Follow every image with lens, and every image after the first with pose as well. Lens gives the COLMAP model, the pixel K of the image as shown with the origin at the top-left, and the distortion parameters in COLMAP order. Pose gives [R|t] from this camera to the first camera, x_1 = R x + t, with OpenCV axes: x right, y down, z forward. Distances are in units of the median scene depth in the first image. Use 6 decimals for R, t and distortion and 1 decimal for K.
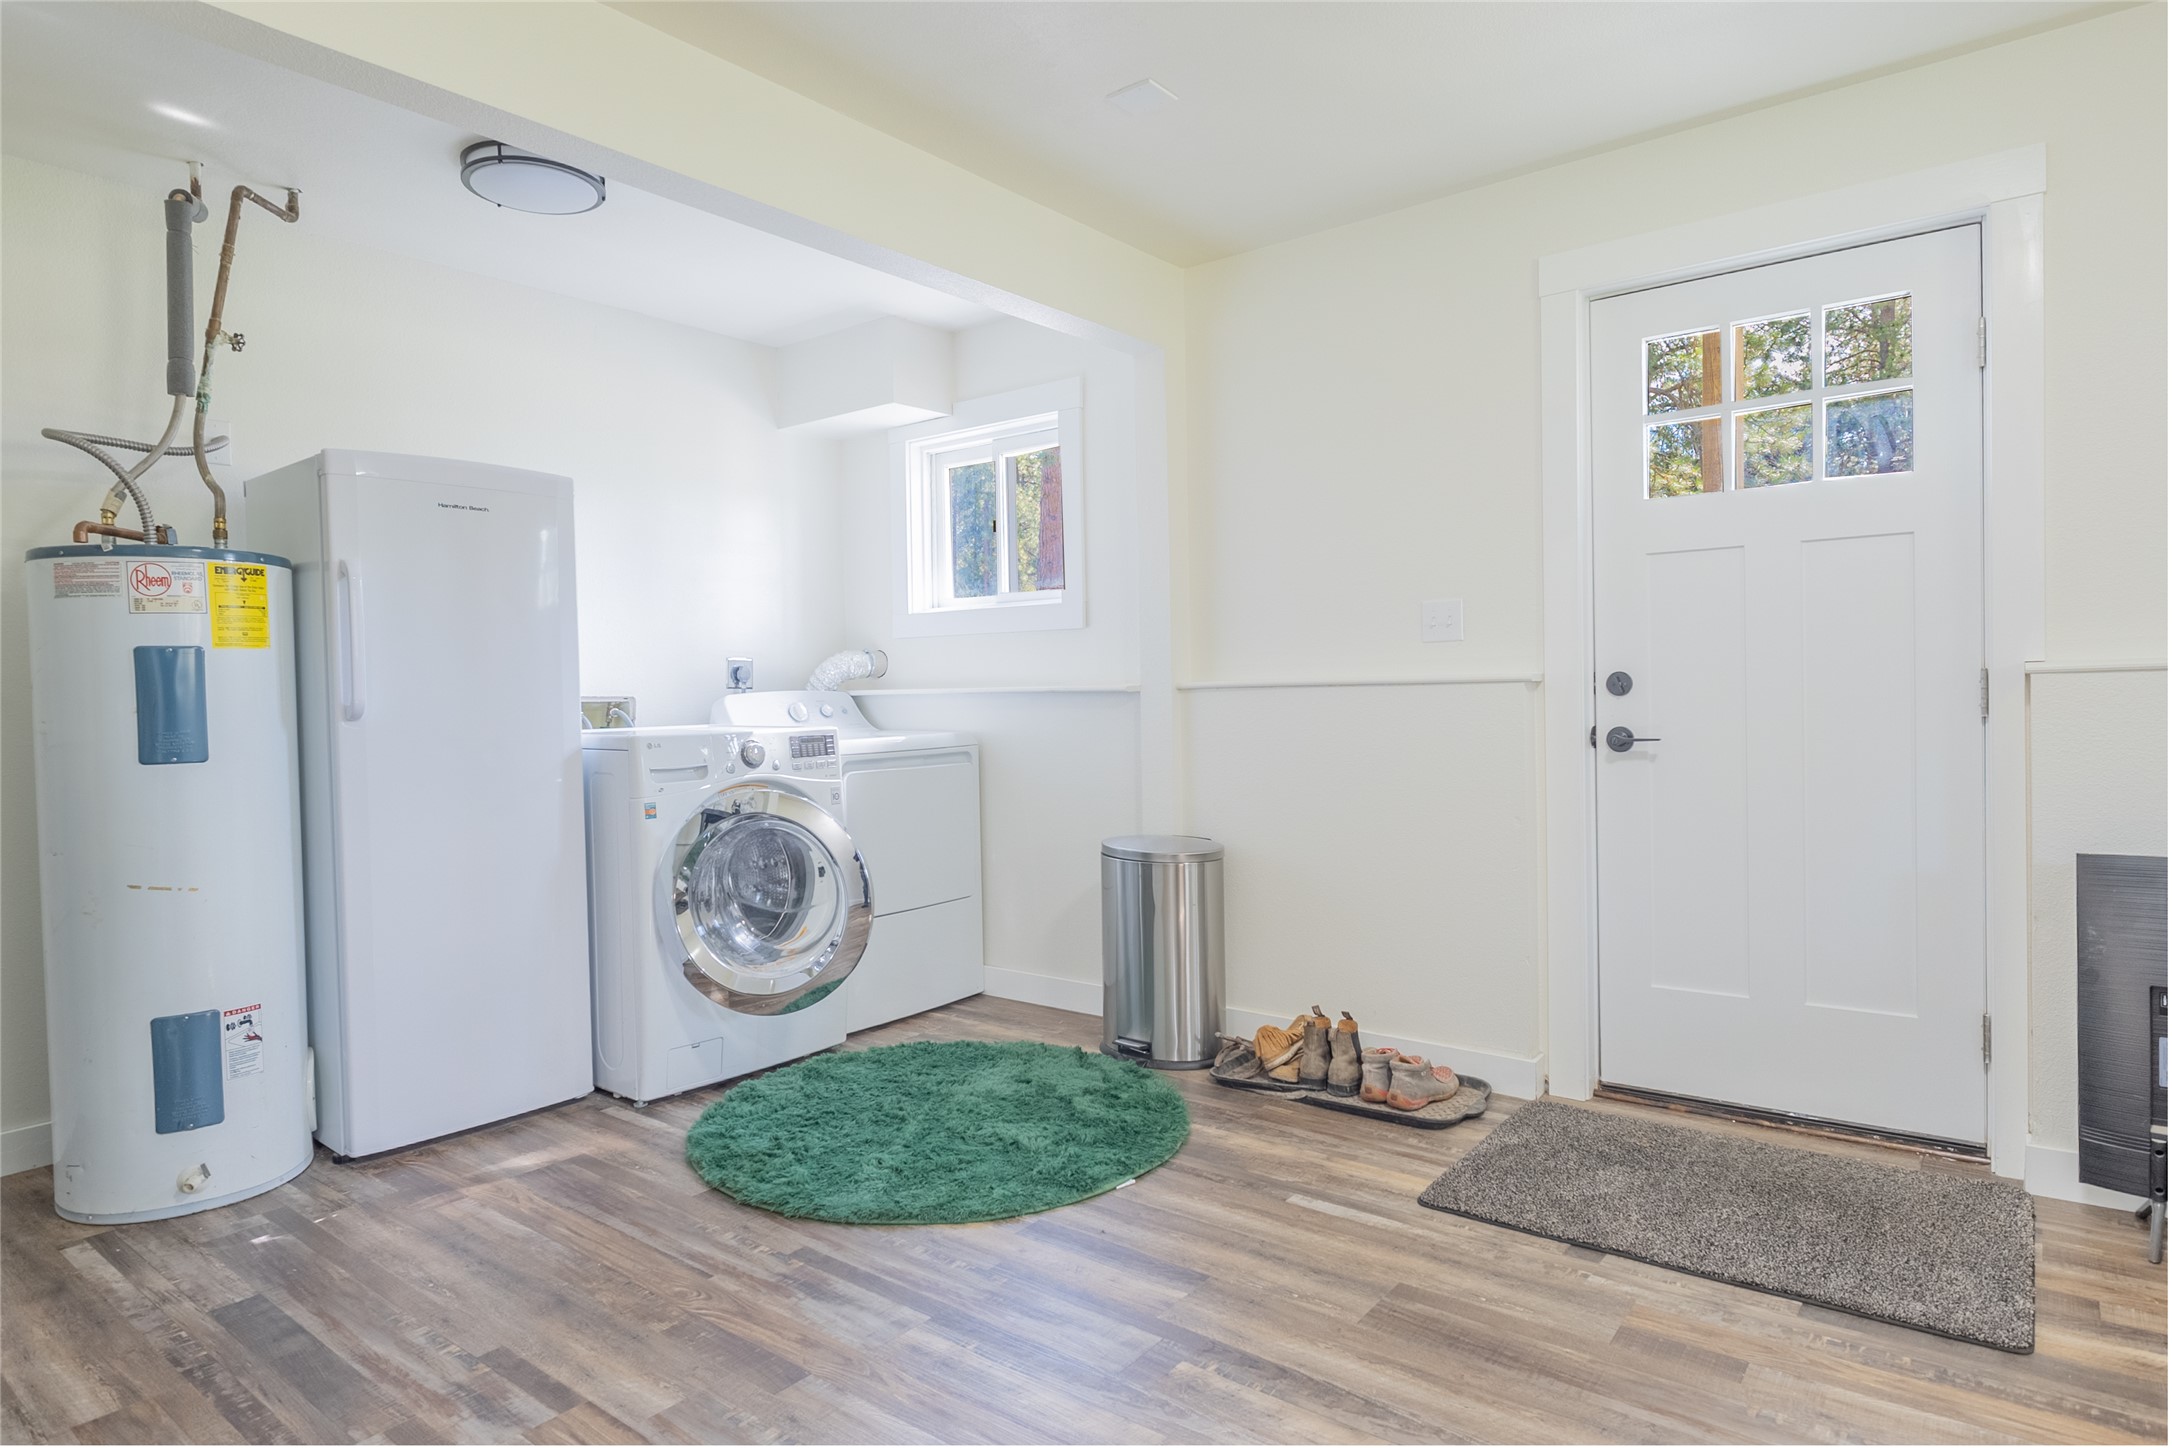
lens RADIAL K [[1217.9, 0, 1086.0], [0, 1217.9, 724.0], [0, 0, 1]] dist [-0.000829, 0.000606]
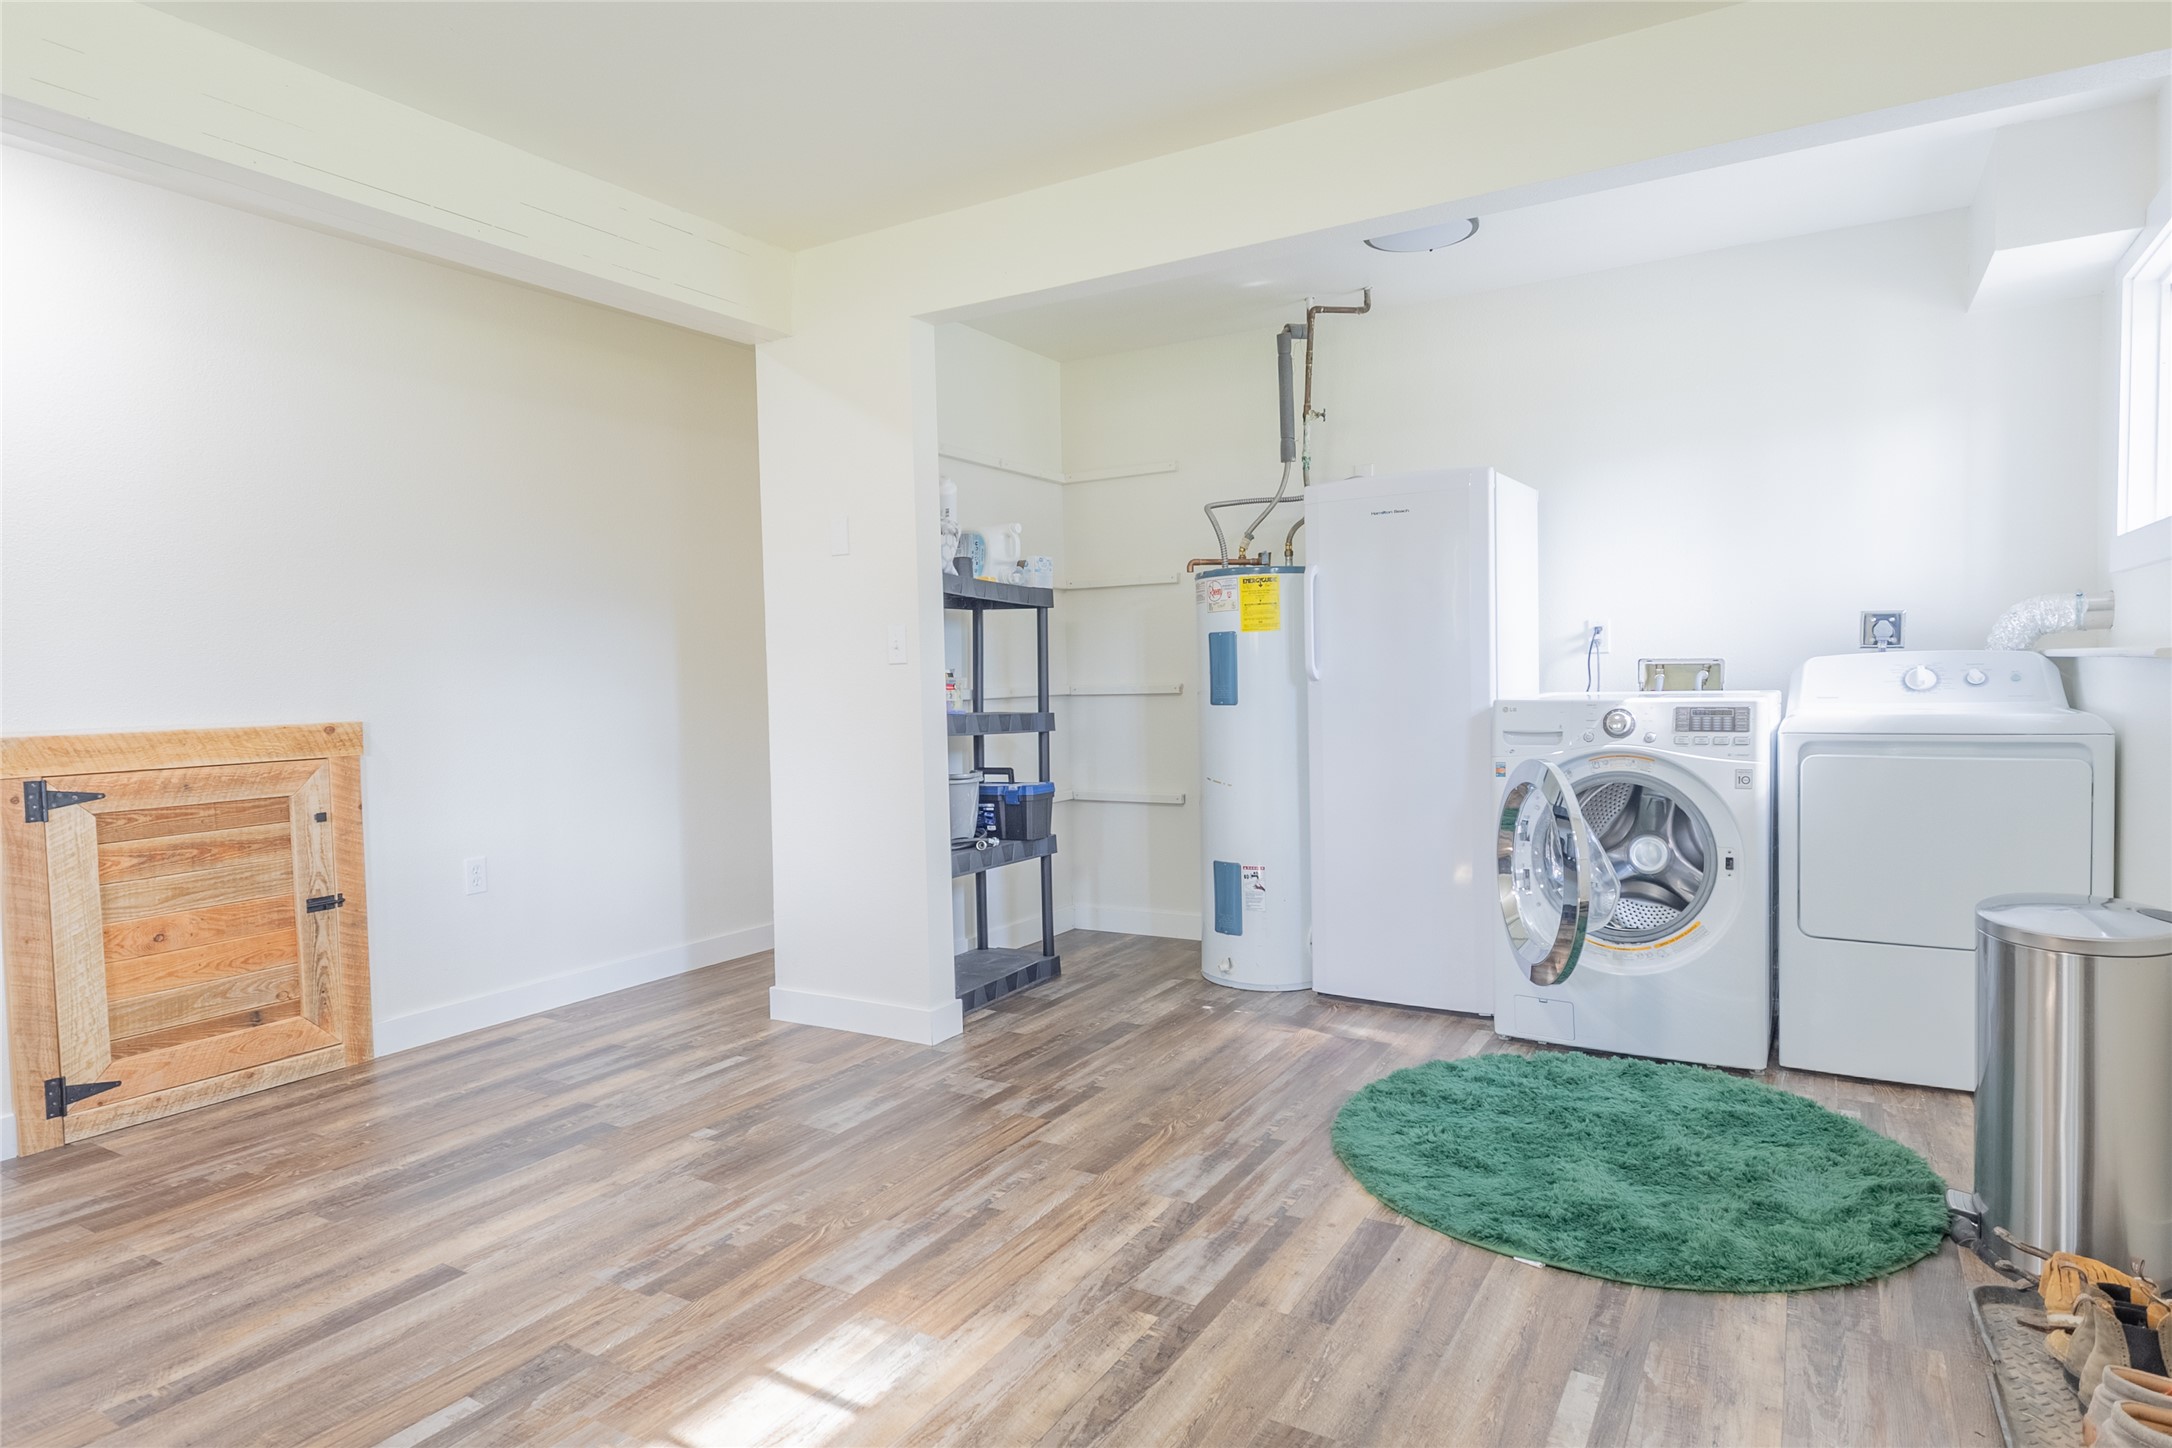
lens RADIAL K [[1217.9, 0, 1086.0], [0, 1217.9, 724.0], [0, 0, 1]] dist [-0.000829, 0.000606]
pose [[0.131259, 0.060139, -0.989522, 0.745579], [-0.010285, 0.998187, 0.059301, -0.033025], [0.991295, 0.002394, 0.131639, 0.557376]]
